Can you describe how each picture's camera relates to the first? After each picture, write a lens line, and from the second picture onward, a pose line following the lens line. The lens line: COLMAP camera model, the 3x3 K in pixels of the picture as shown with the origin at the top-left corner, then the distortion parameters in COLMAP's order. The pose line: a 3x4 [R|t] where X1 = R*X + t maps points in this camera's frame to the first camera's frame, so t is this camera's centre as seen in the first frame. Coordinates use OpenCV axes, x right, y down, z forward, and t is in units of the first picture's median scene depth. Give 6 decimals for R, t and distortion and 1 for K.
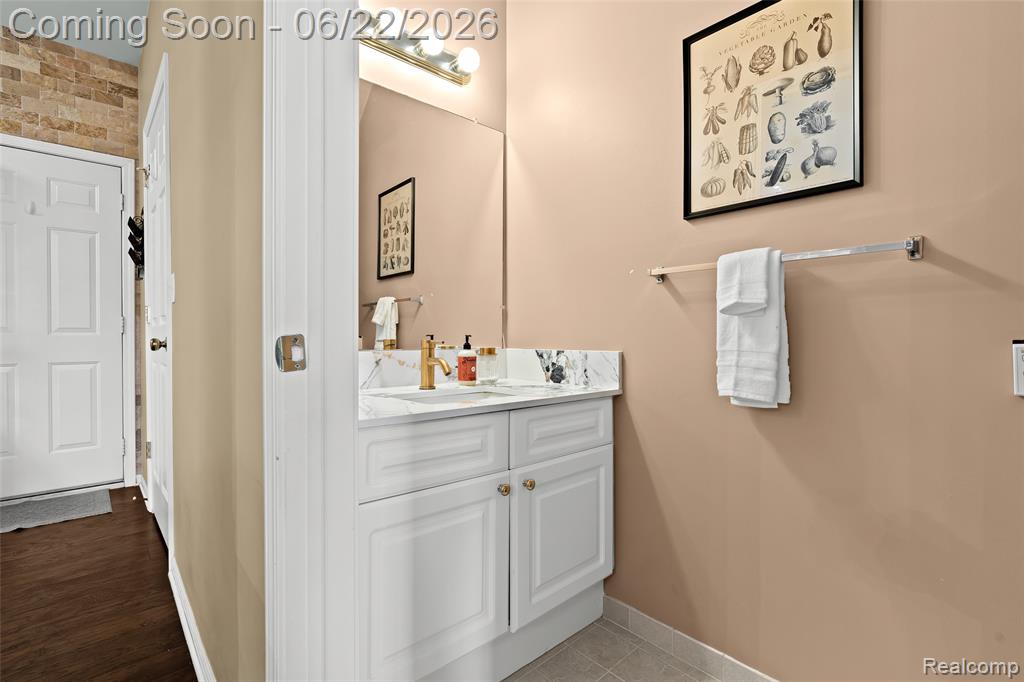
lens RADIAL K [[468.4, 0, 509.0], [0, 468.4, 339.1], [0, 0, 1]] dist [-0.005818, -0.000240]
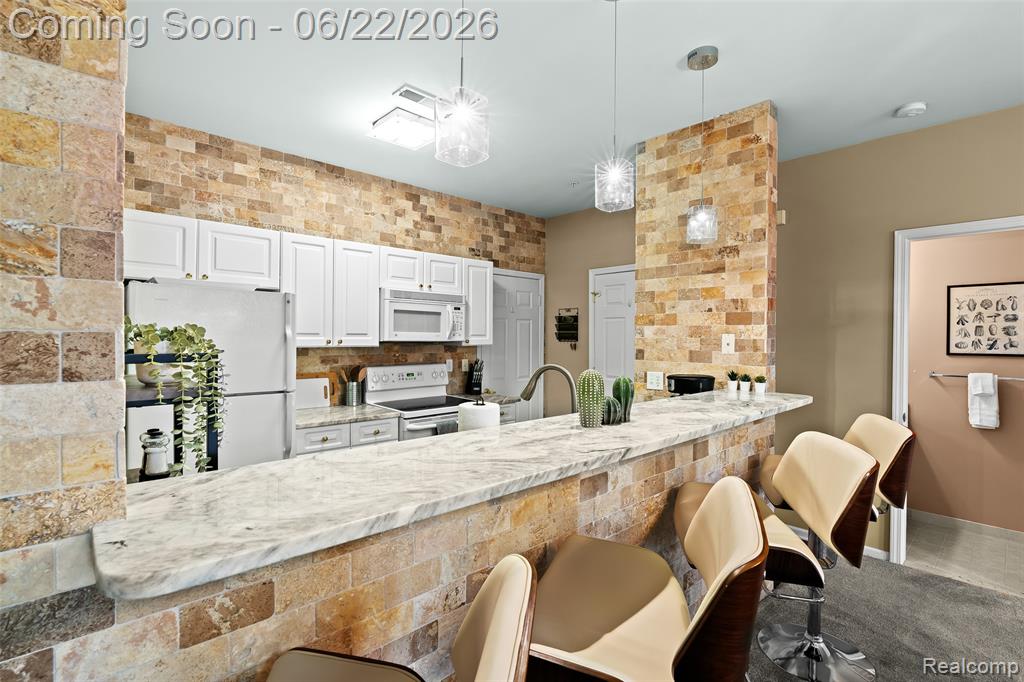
lens RADIAL K [[468.4, 0, 510.1], [0, 468.4, 339.8], [0, 0, 1]] dist [-0.005818, -0.000240]
pose [[0.999578, 0.005497, 0.028538, -2.396686], [-0.005630, 0.999974, 0.004583, -0.383257], [-0.028512, -0.004741, 0.999582, -1.711054]]
